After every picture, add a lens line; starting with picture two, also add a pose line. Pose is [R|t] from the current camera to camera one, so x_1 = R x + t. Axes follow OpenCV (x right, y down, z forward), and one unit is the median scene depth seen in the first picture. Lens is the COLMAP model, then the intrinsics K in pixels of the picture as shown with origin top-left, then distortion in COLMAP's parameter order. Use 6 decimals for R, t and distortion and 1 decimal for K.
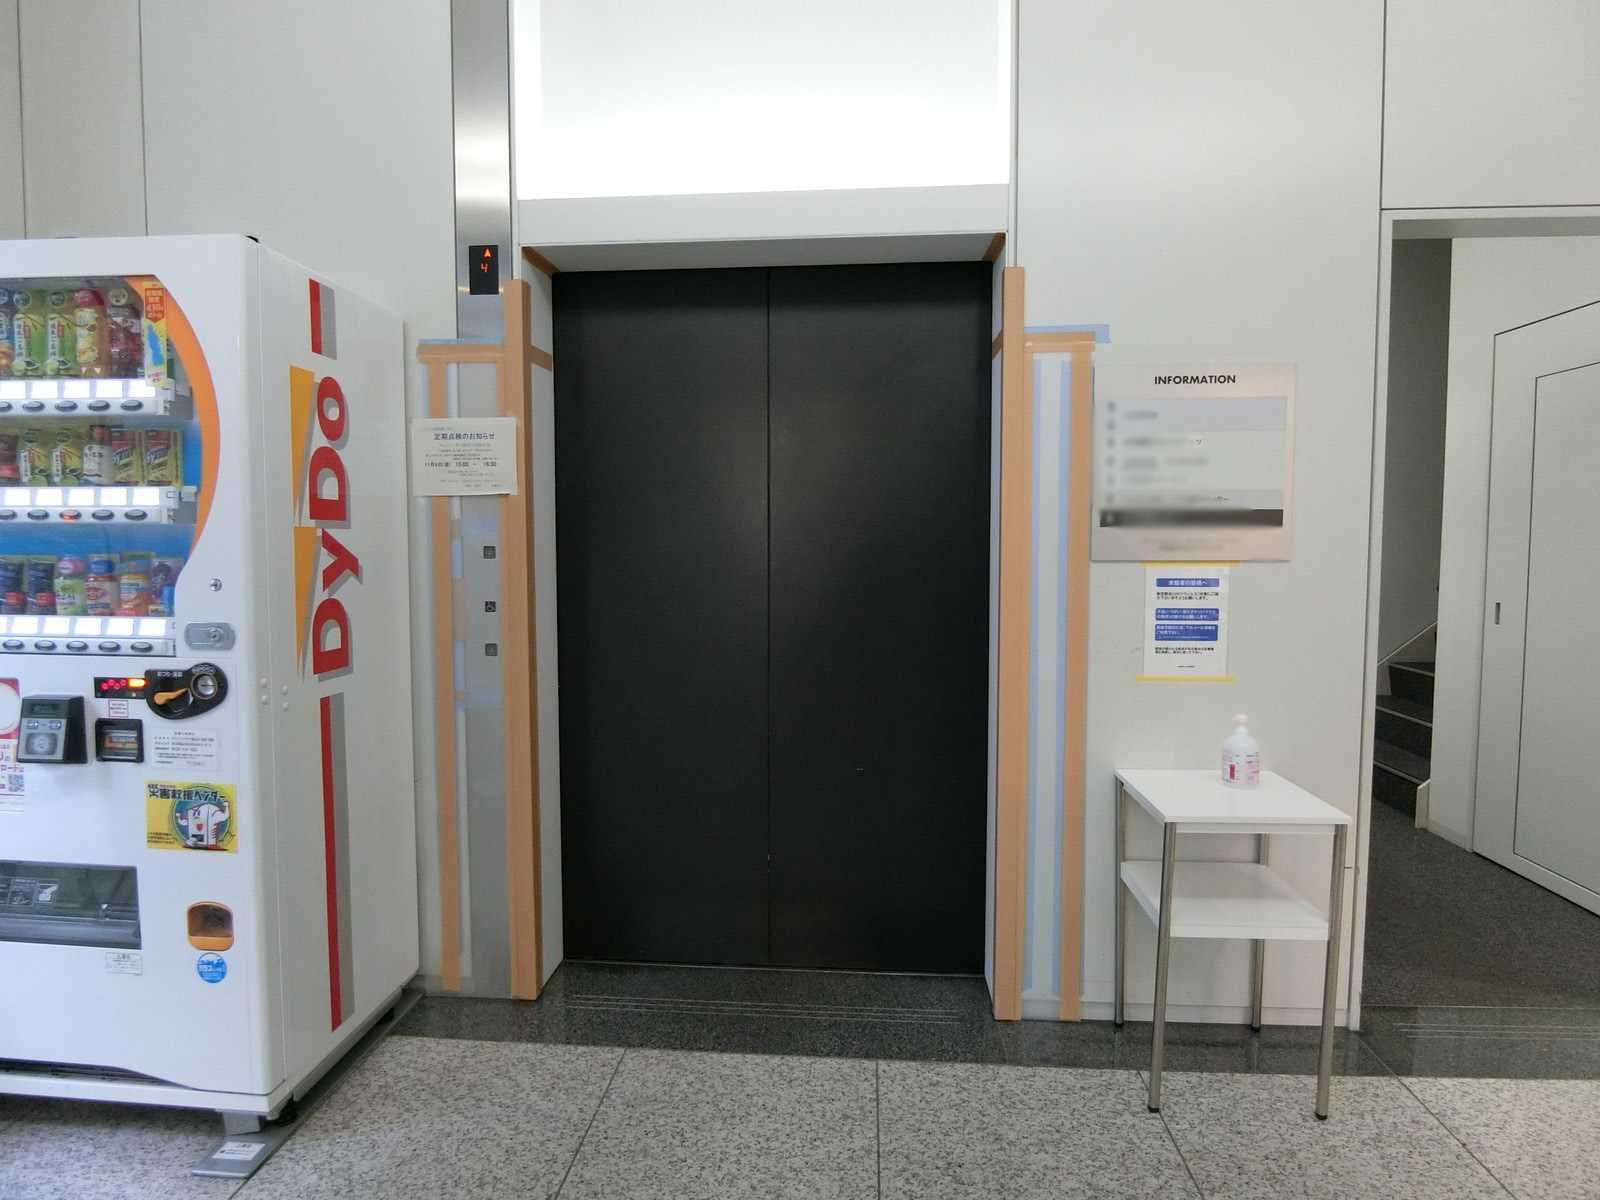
lens RADIAL K [[899.2, 0, 798.9], [0, 899.2, 607.3], [0, 0, 1]] dist [-0.033165, 0.001378]
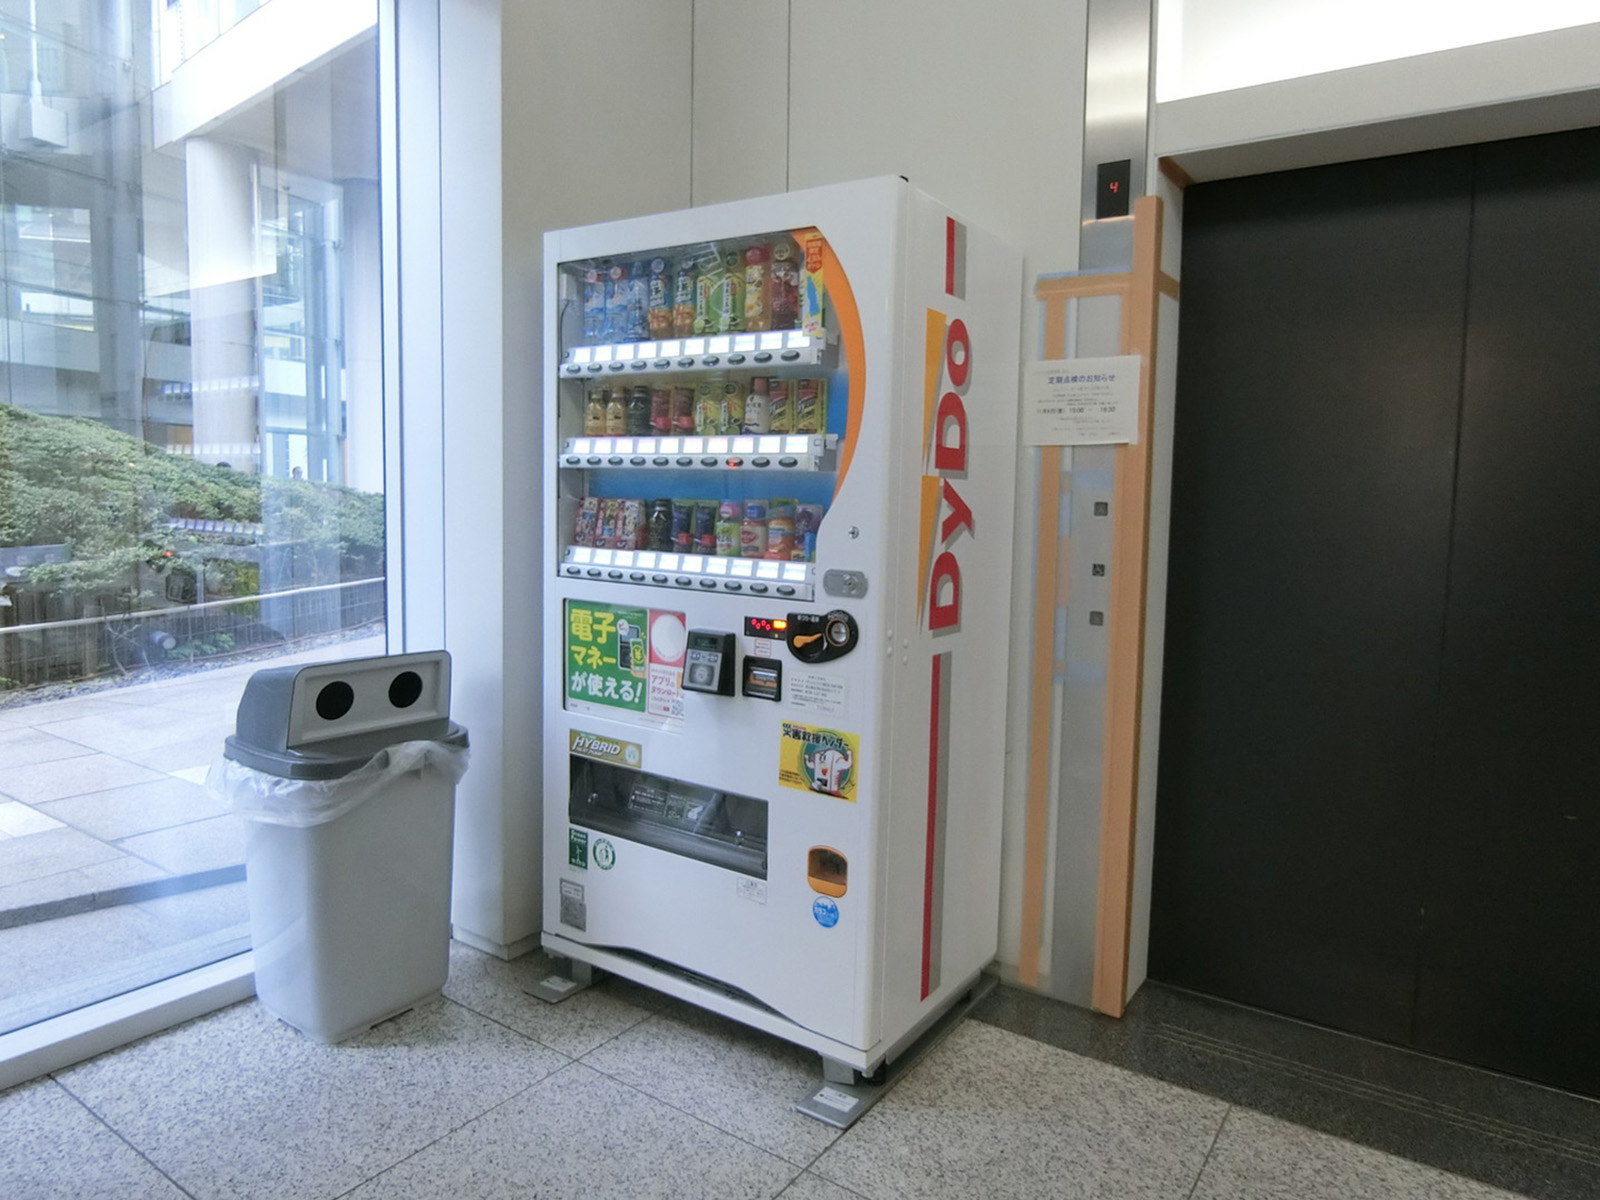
lens RADIAL K [[974.9, 0, 801.2], [0, 974.9, 586.4], [0, 0, 1]] dist [-0.025684, -0.006977]
pose [[0.869797, 0.057642, -0.490031, -0.156270], [-0.053350, 0.998317, 0.022737, 0.012265], [0.490517, 0.006366, 0.871408, 0.013823]]
